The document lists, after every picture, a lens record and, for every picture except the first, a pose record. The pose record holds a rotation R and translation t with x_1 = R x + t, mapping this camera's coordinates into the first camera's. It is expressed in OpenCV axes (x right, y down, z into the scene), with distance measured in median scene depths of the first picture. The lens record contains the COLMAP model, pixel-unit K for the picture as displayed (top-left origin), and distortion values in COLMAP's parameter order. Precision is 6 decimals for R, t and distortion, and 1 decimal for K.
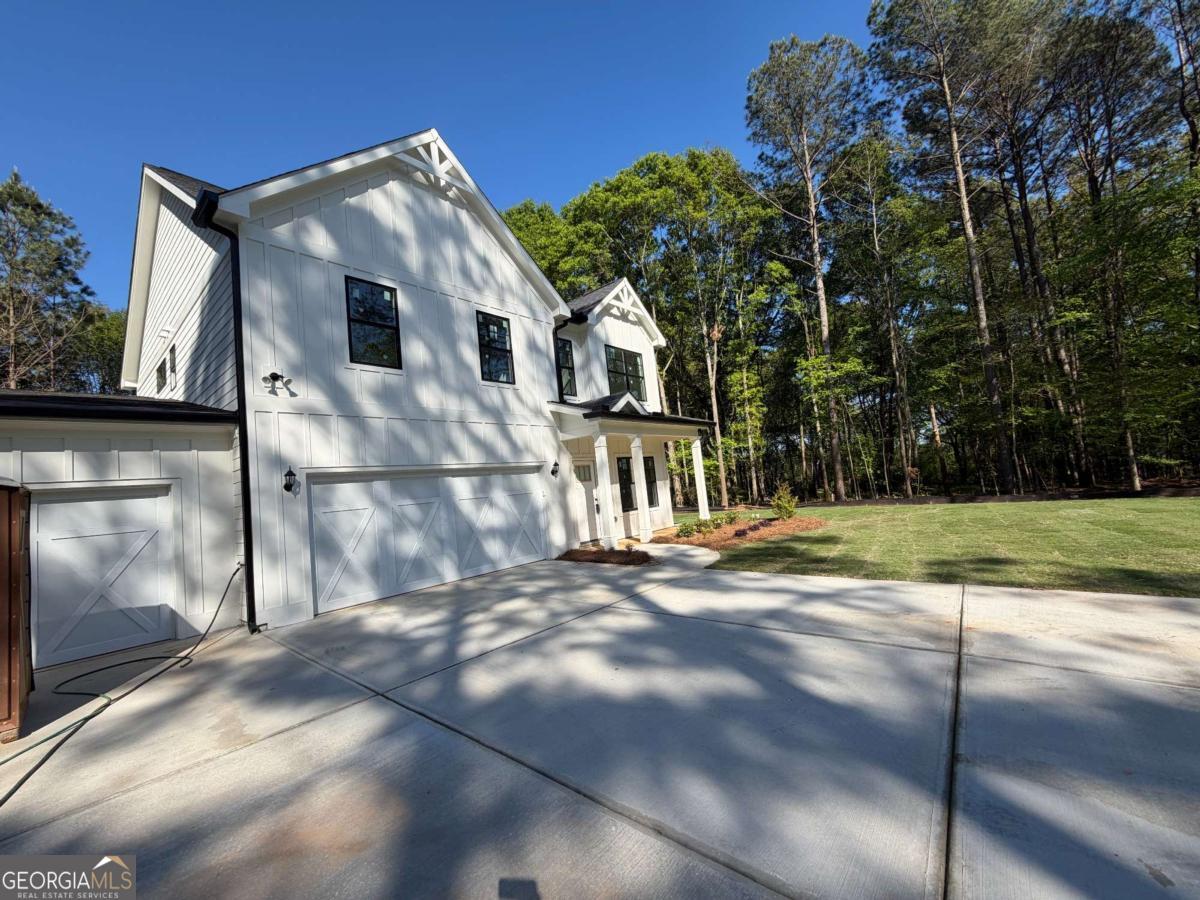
lens RADIAL K [[478.1, 0, 594.2], [0, 478.1, 443.8], [0, 0, 1]] dist [-0.000529, -0.000048]
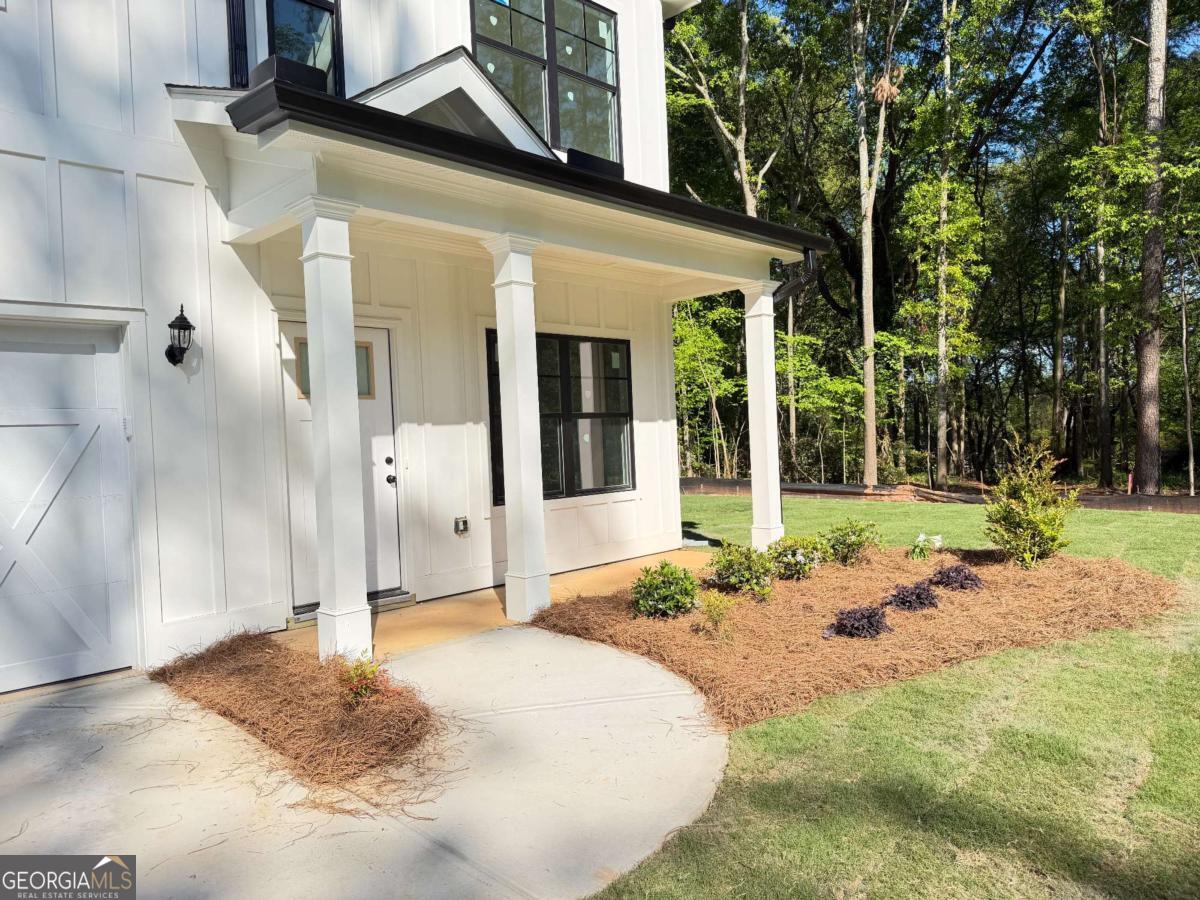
lens RADIAL K [[849.3, 0, 598.1], [0, 849.3, 458.9], [0, 0, 1]] dist [0.000796, -0.006299]
pose [[0.996232, 0.059416, -0.063175, 0.065484], [-0.050905, 0.990376, 0.128698, 0.015575], [0.070214, -0.124997, 0.989670, 0.188113]]
